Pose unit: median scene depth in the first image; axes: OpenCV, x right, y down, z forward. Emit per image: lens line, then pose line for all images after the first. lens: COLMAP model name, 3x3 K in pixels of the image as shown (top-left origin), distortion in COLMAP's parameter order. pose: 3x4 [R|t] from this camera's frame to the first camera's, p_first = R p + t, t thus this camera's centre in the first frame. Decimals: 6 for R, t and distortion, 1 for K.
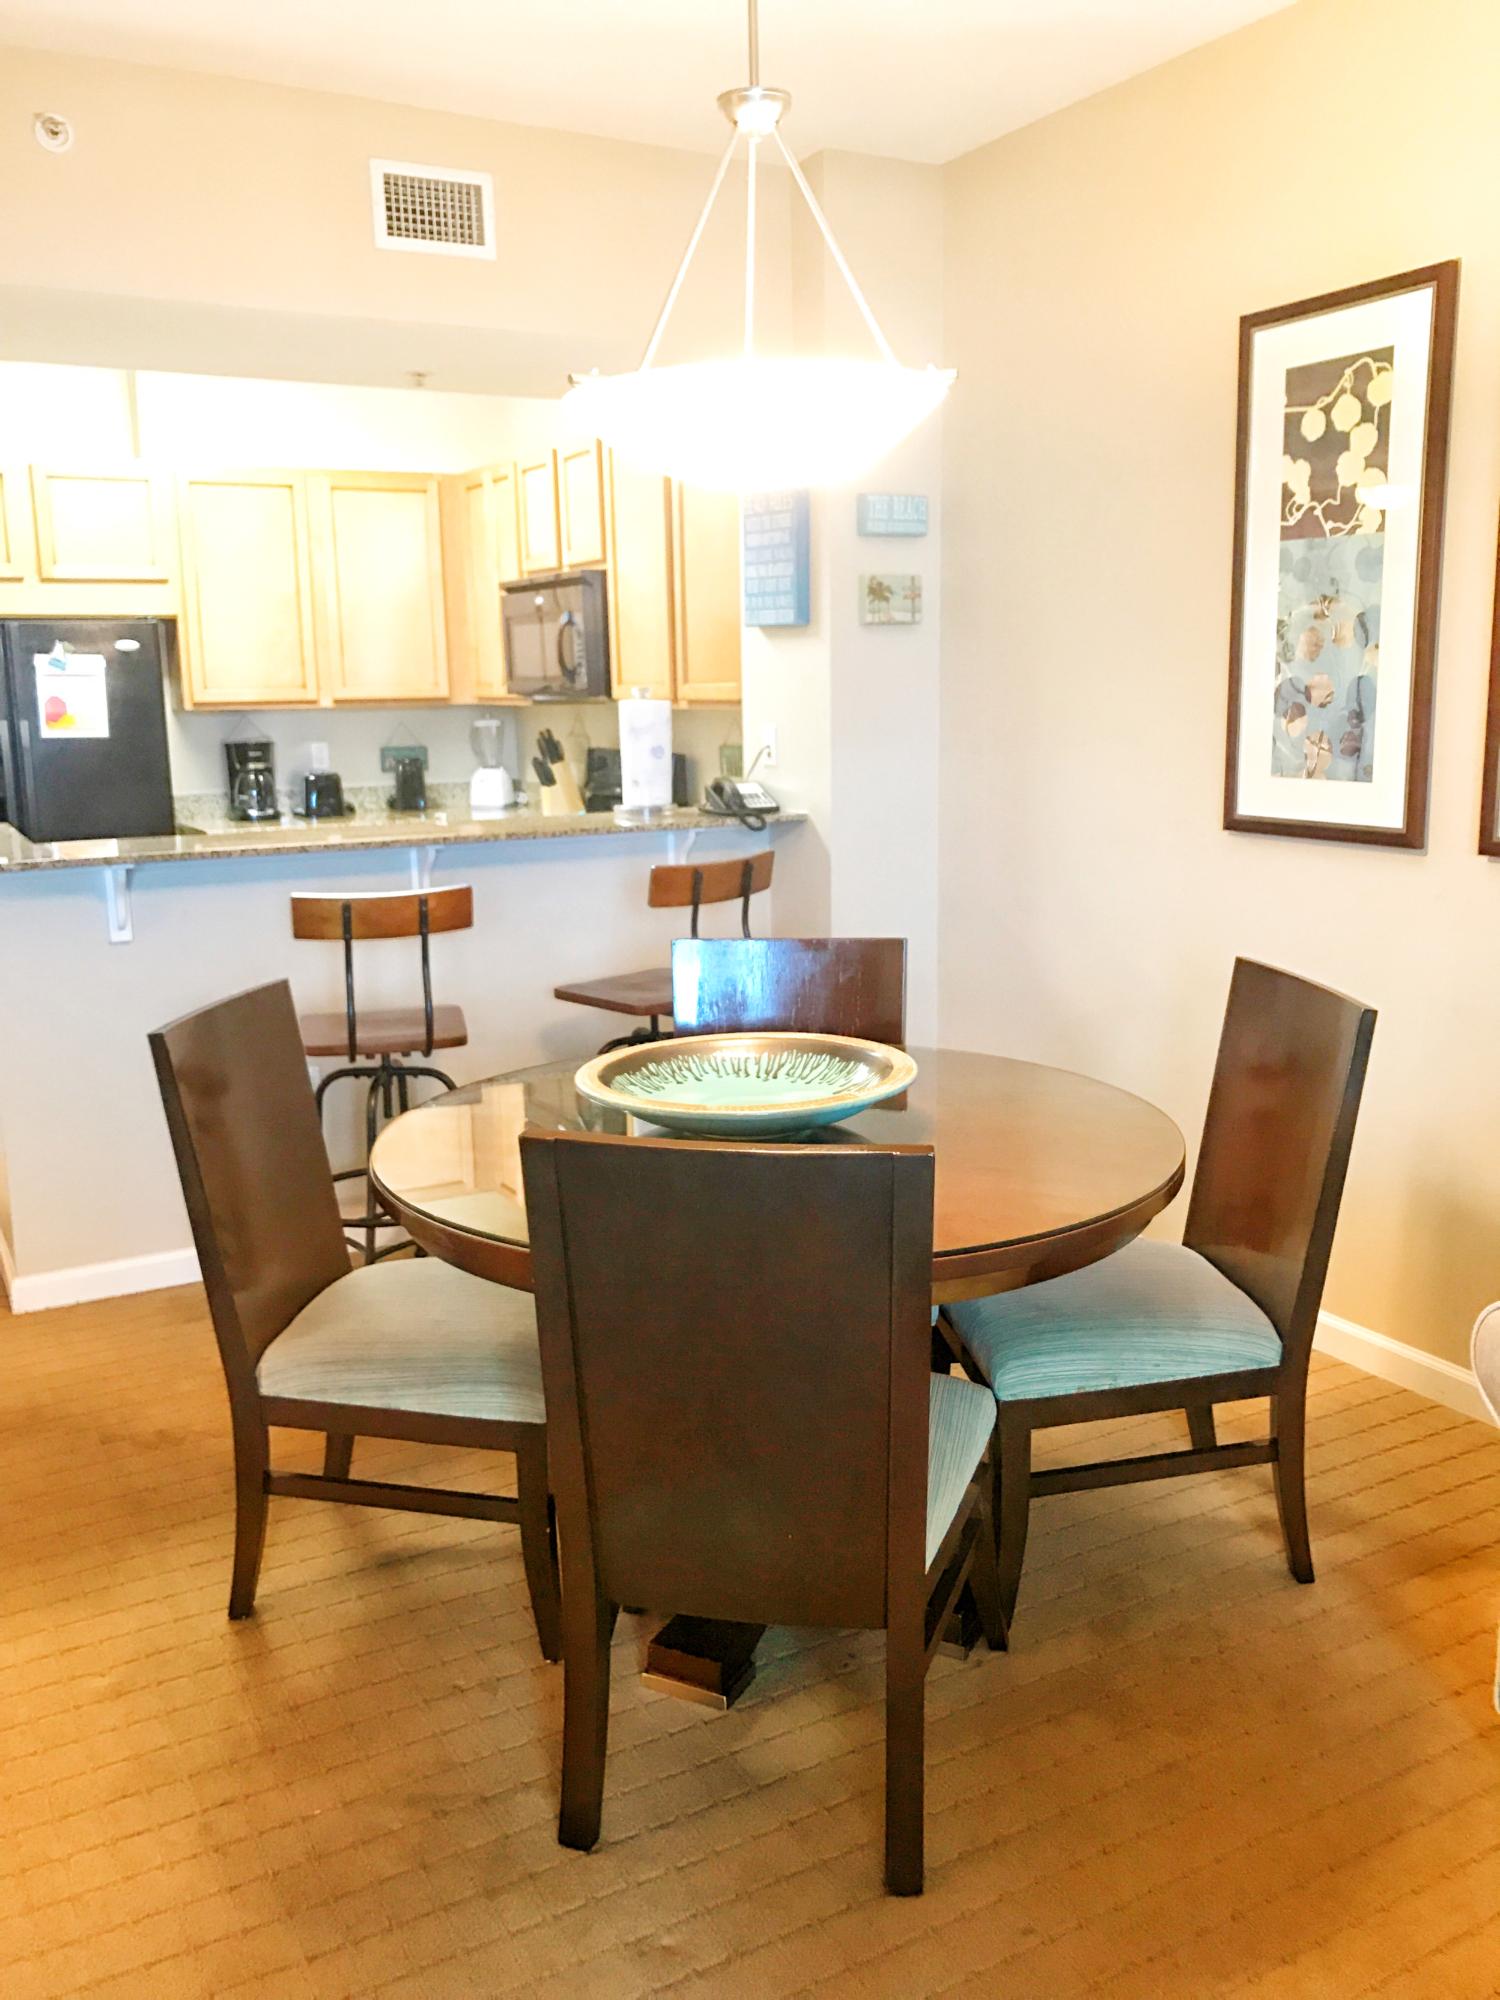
lens RADIAL K [[1636.9, 0, 762.4], [0, 1636.9, 986.9], [0, 0, 1]] dist [0.002610, -0.003376]
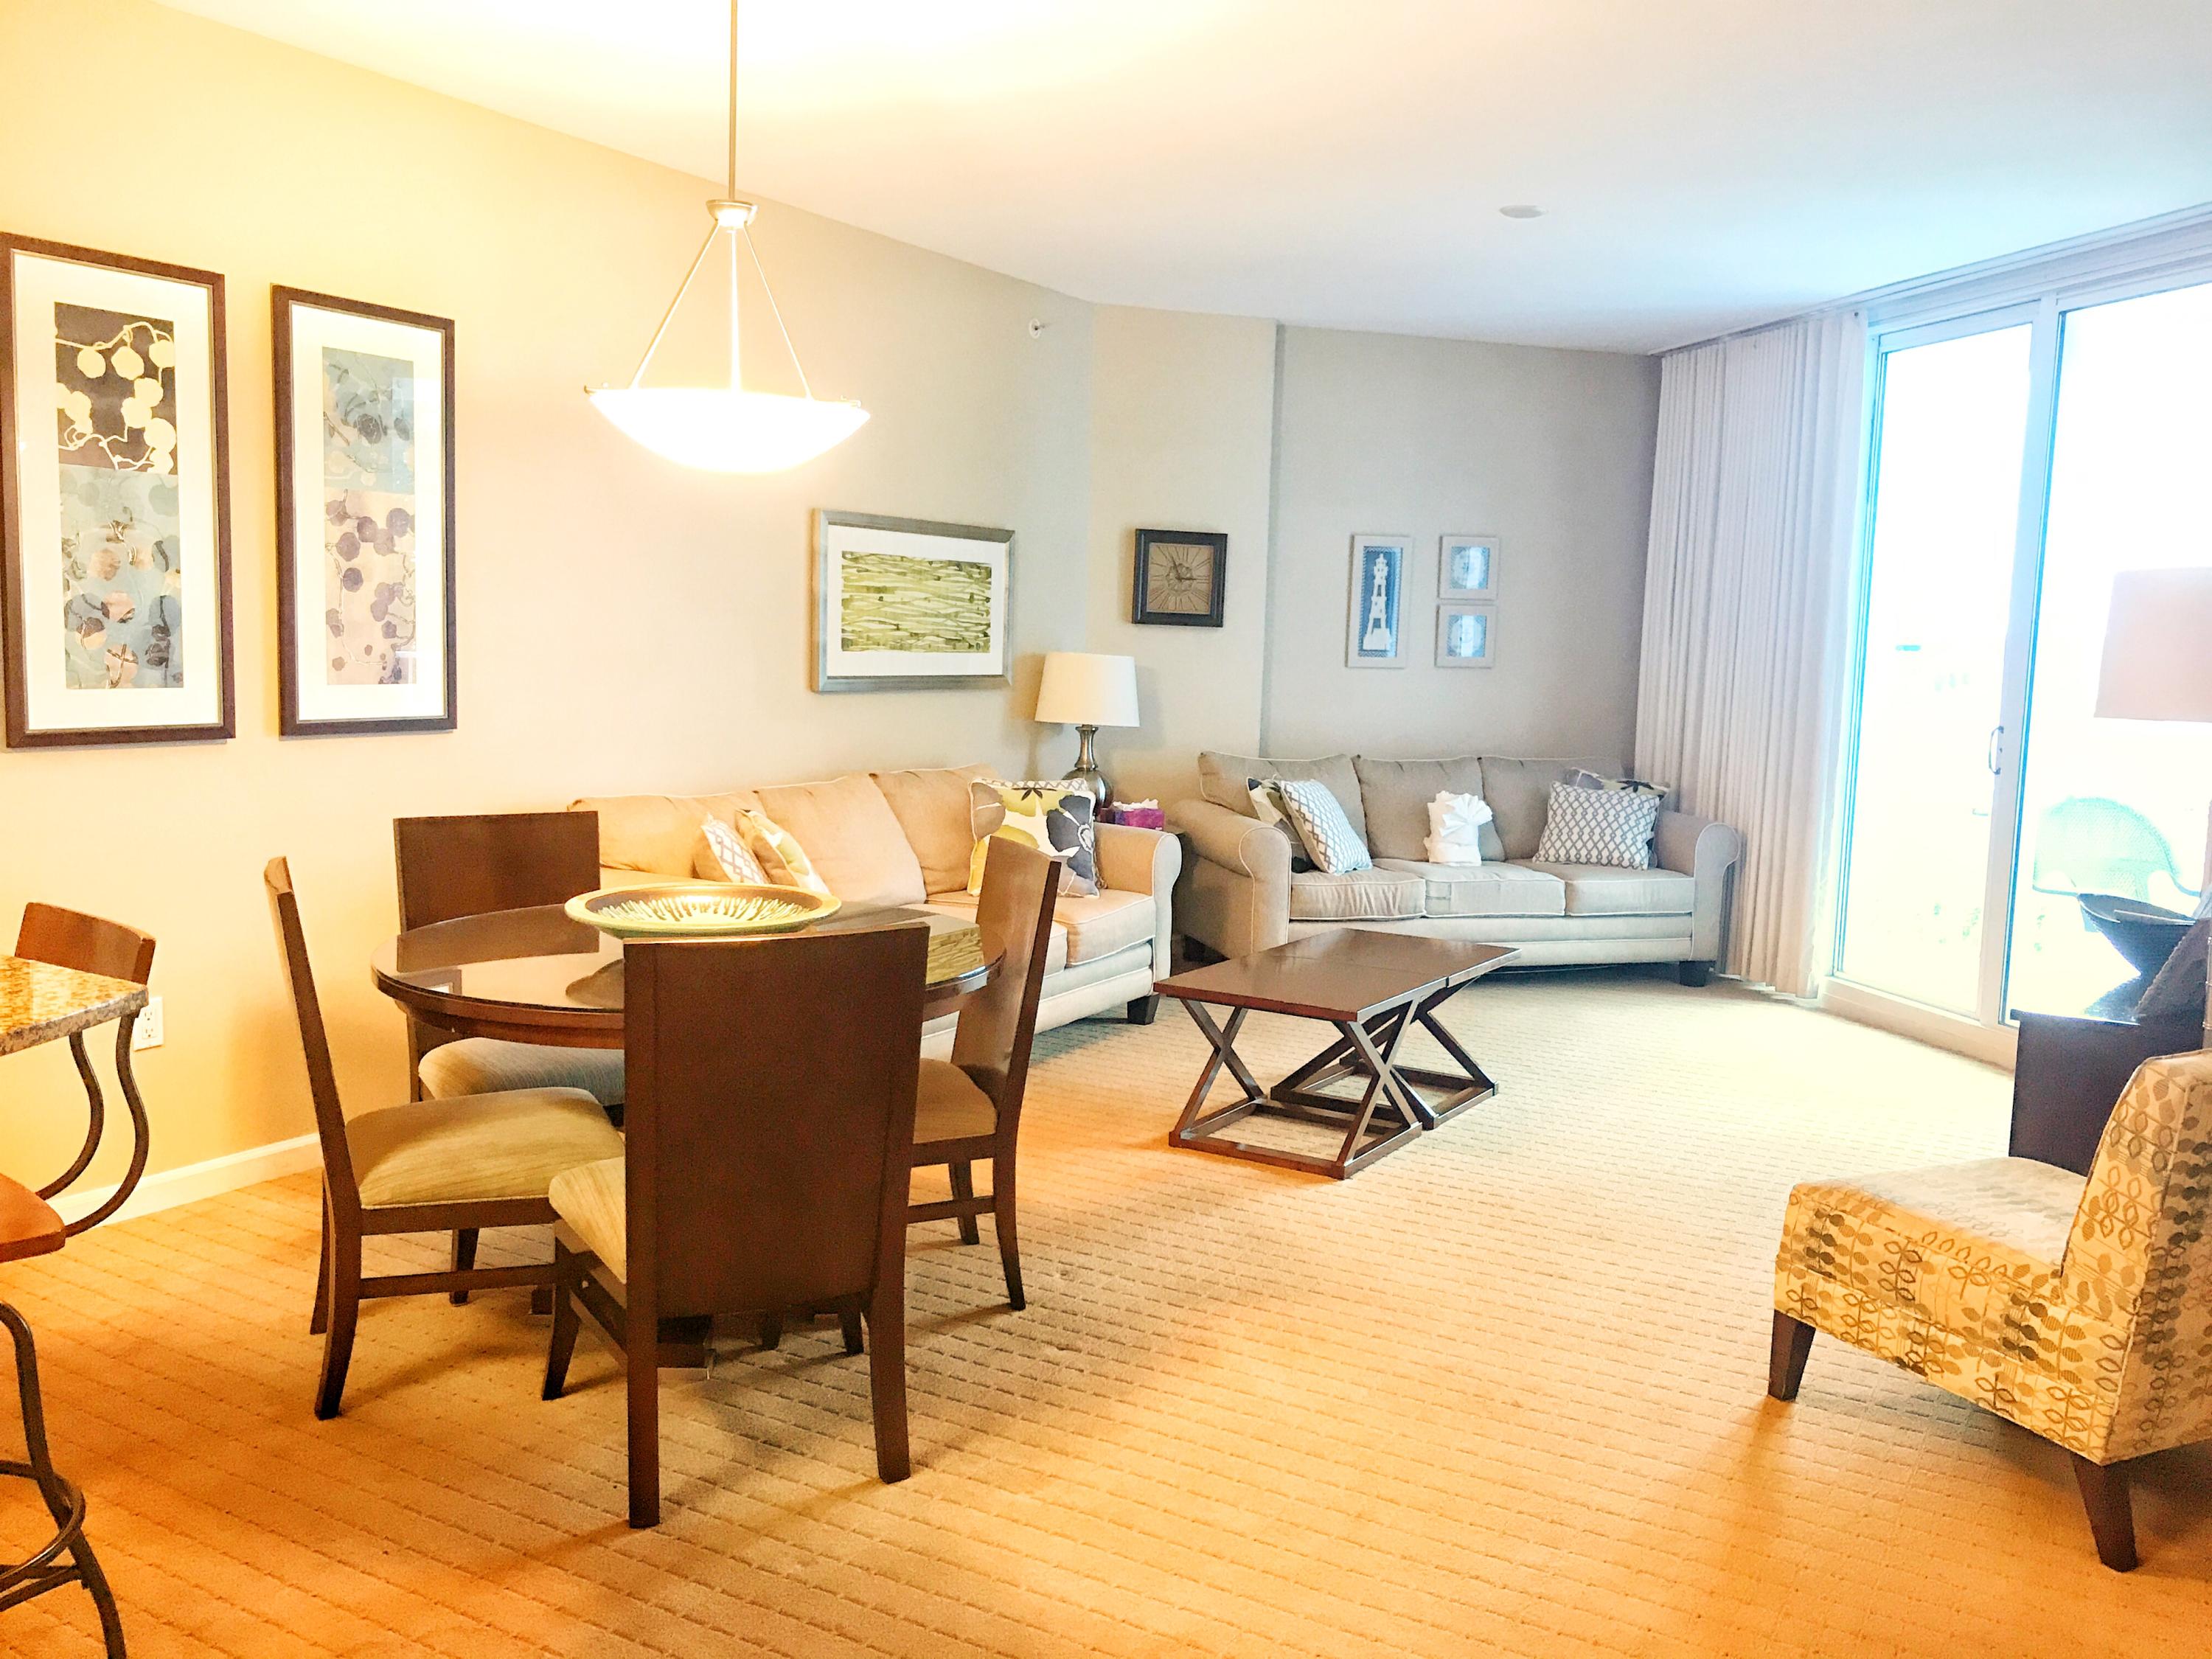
lens RADIAL K [[1810.4, 0, 1111.6], [0, 1810.4, 827.3], [0, 0, 1]] dist [0.002610, -0.003376]
pose [[-0.498237, -0.101753, 0.861050, -0.800700], [0.132817, 0.972412, 0.191766, -0.139686], [-0.856808, 0.209907, -0.470977, 0.792799]]
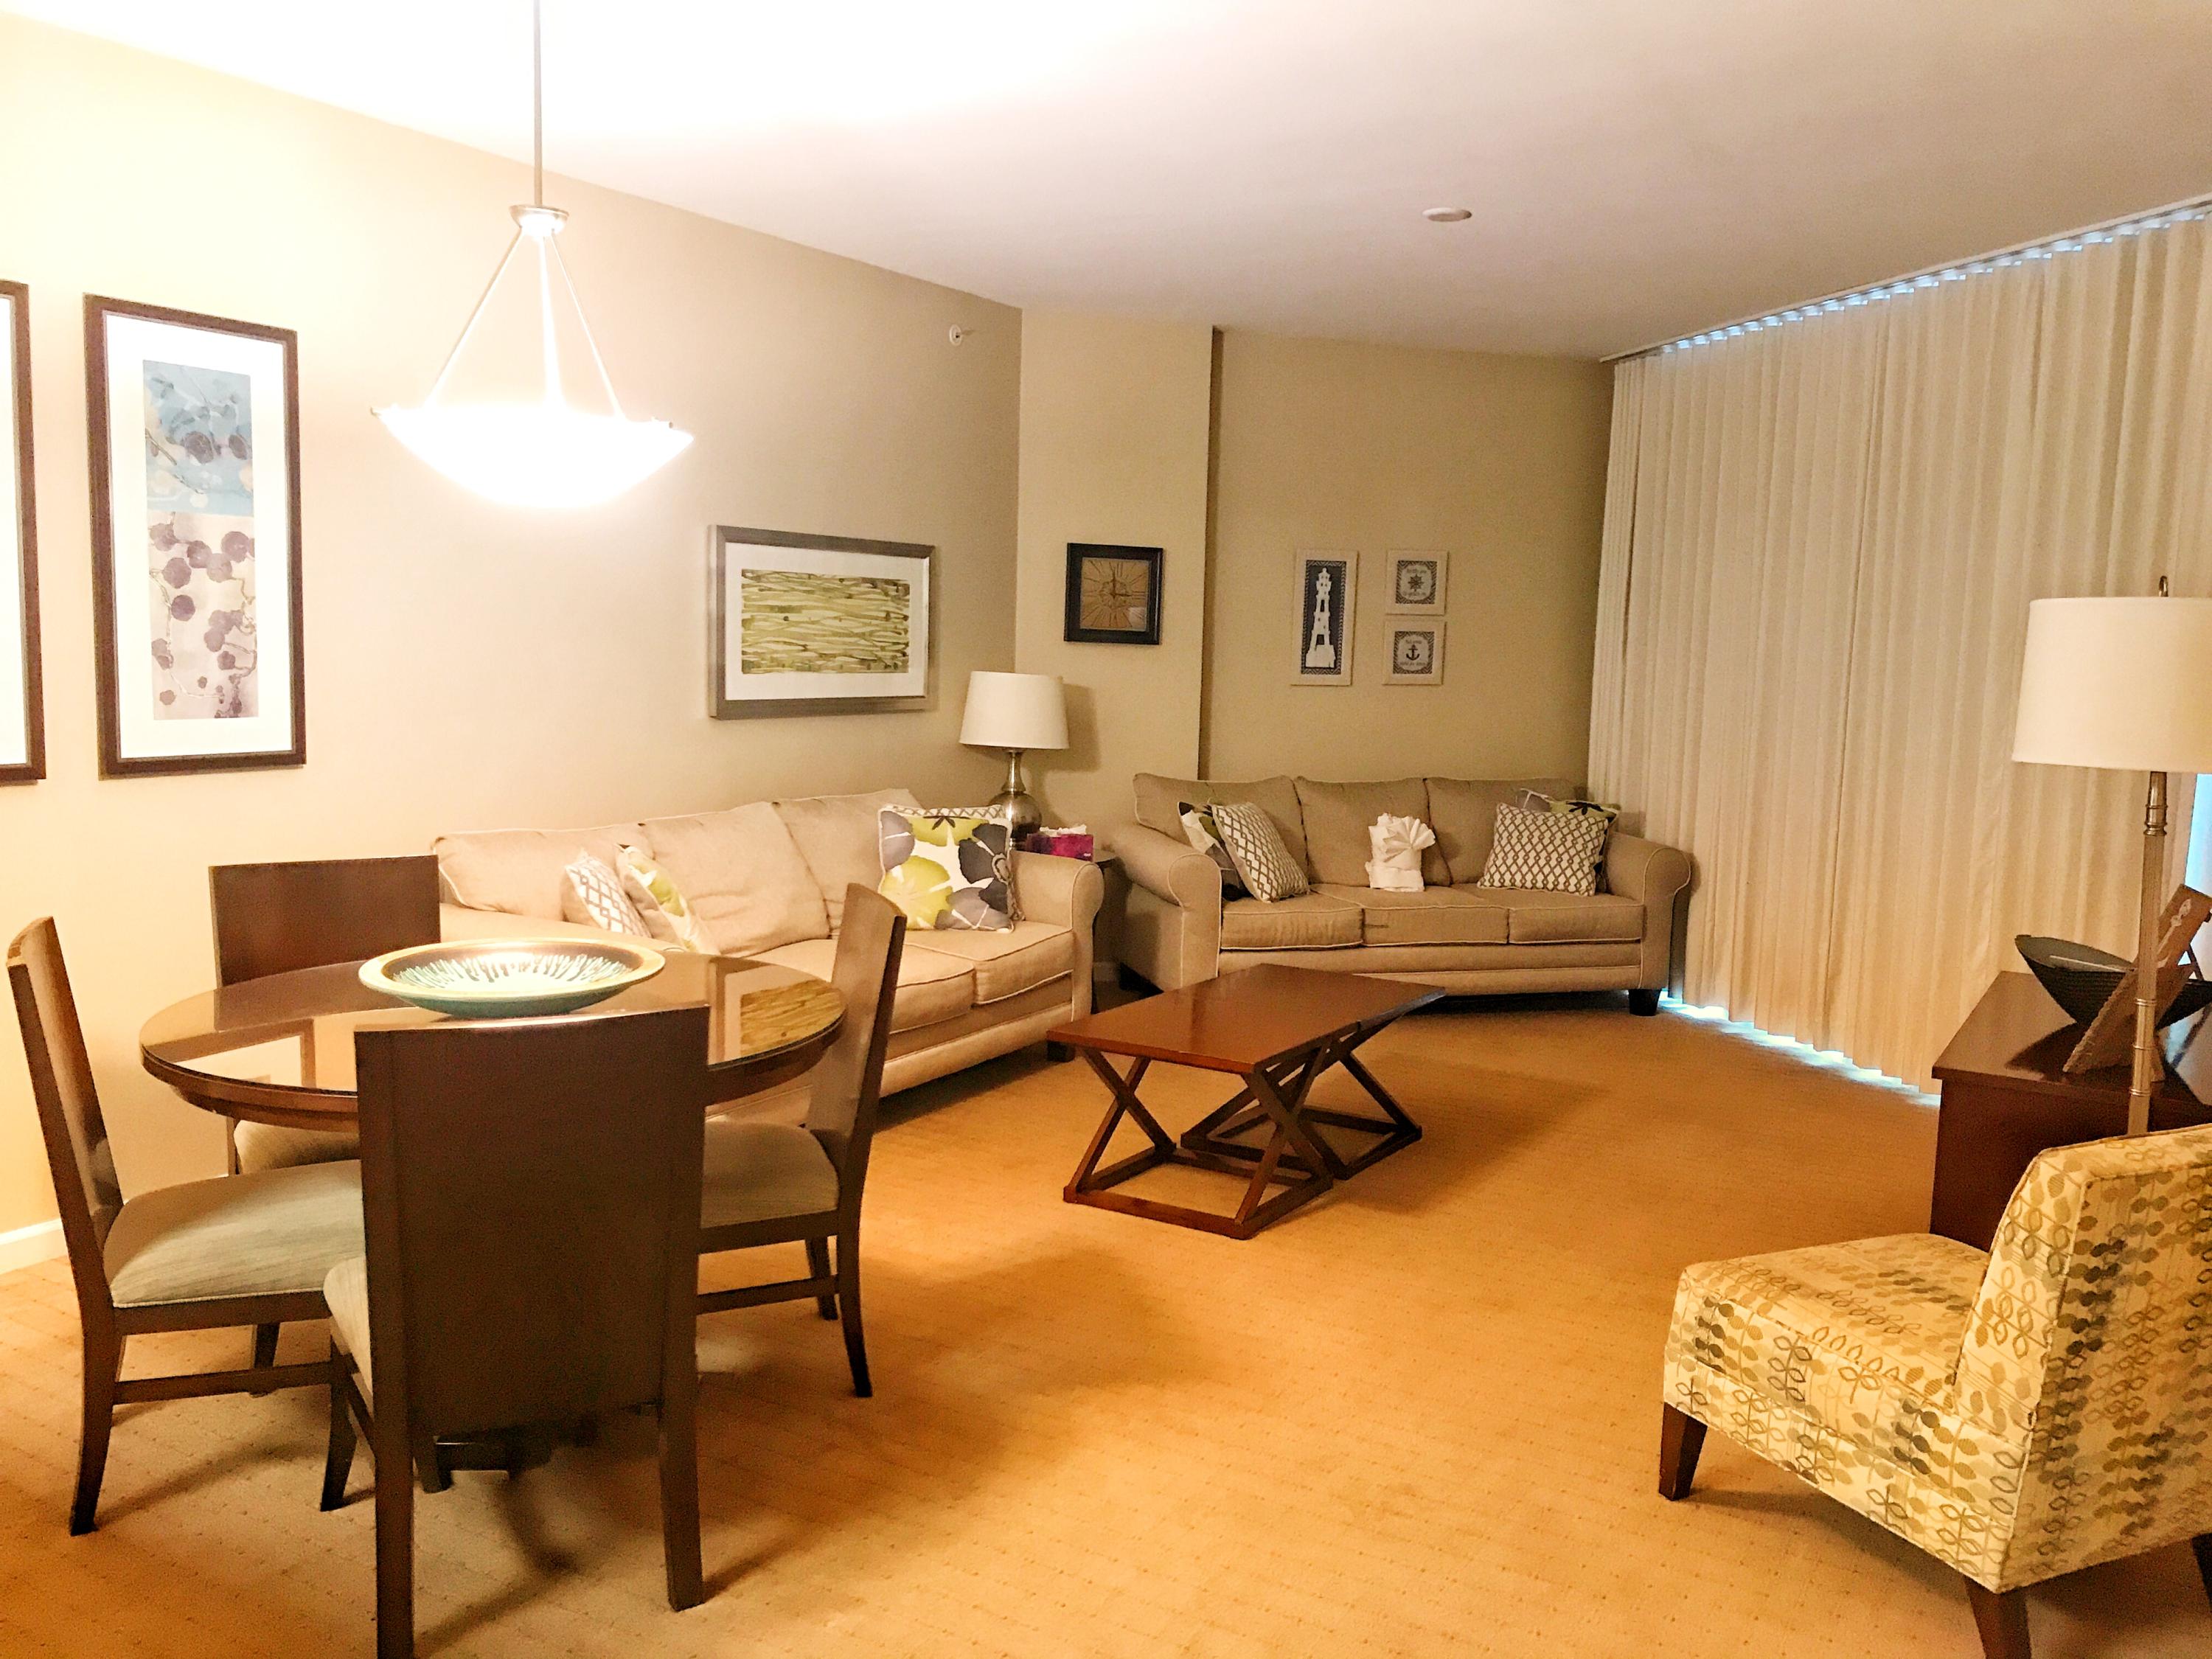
lens RADIAL K [[1811.4, 0, 1122.4], [0, 1811.4, 834.5], [0, 0, 1]] dist [0.003884, -0.000214]
pose [[-0.503033, -0.103093, 0.858097, -0.781226], [0.134389, 0.971454, 0.195493, -0.140671], [-0.853755, 0.213658, -0.474819, 0.704377]]
